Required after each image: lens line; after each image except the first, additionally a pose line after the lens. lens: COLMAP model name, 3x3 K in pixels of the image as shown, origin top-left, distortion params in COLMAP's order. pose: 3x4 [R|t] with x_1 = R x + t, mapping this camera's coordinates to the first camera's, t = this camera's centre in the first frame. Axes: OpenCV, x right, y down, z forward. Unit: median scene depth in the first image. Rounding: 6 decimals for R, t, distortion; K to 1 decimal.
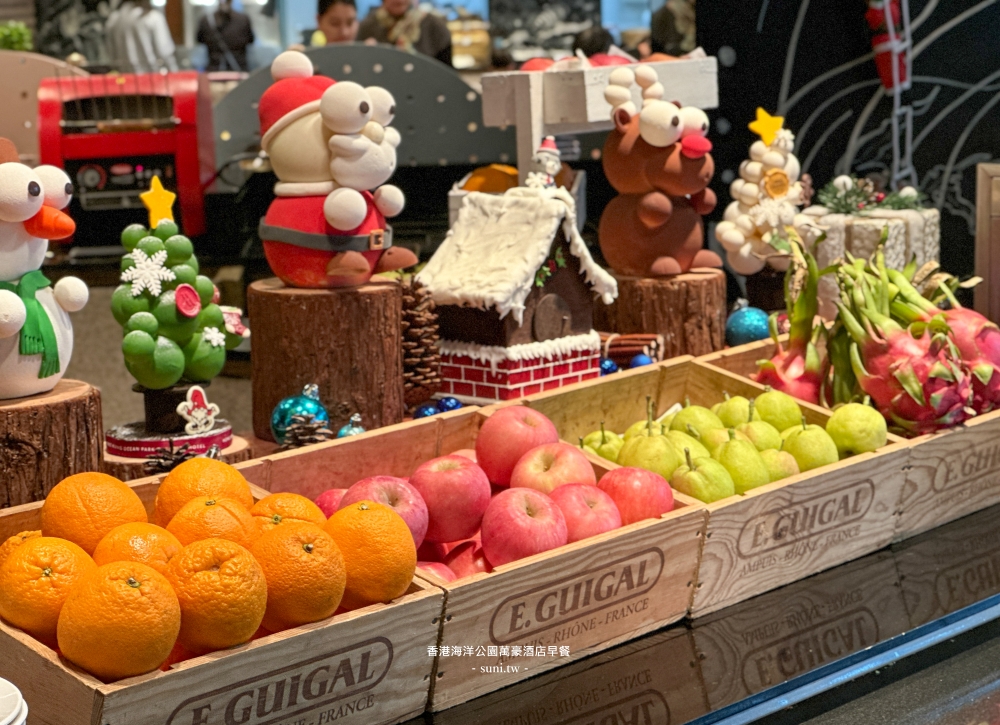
lens RADIAL K [[2263.8, 0, 500.4], [0, 2263.8, 363.2], [0, 0, 1]] dist [-0.002739, 0.000000]
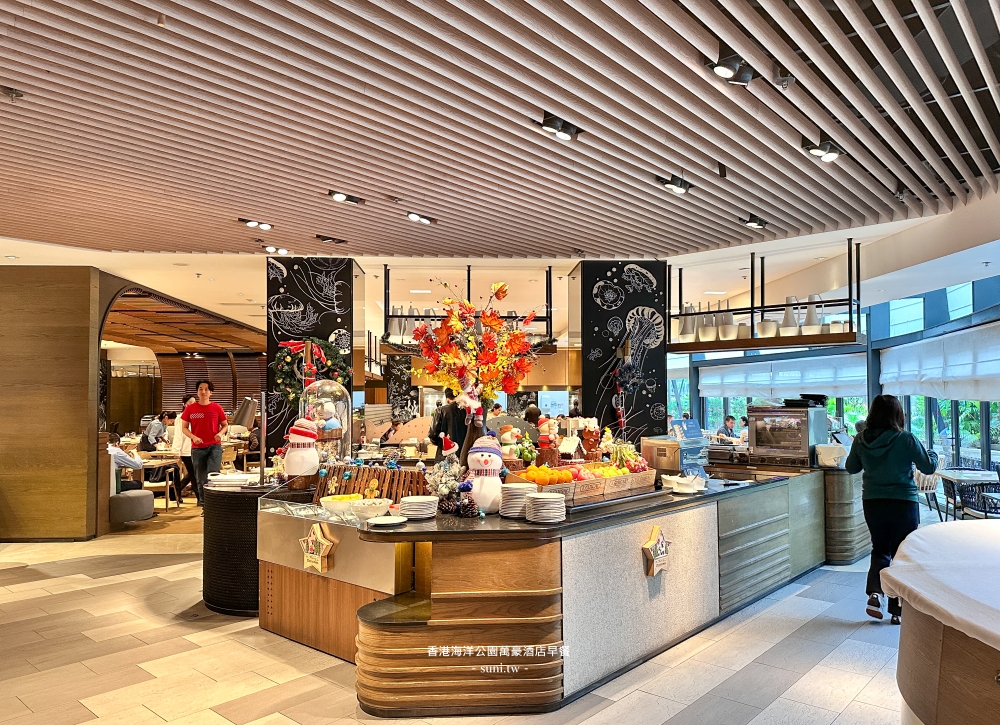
lens RADIAL K [[715.1, 0, 498.0], [0, 715.1, 364.9], [0, 0, 1]] dist [0.003131, 0.000110]
pose [[0.999505, 0.027651, 0.014996, -0.244292], [-0.023697, 0.975412, -0.219110, 0.180510], [-0.020686, 0.218646, 0.975585, -1.070762]]
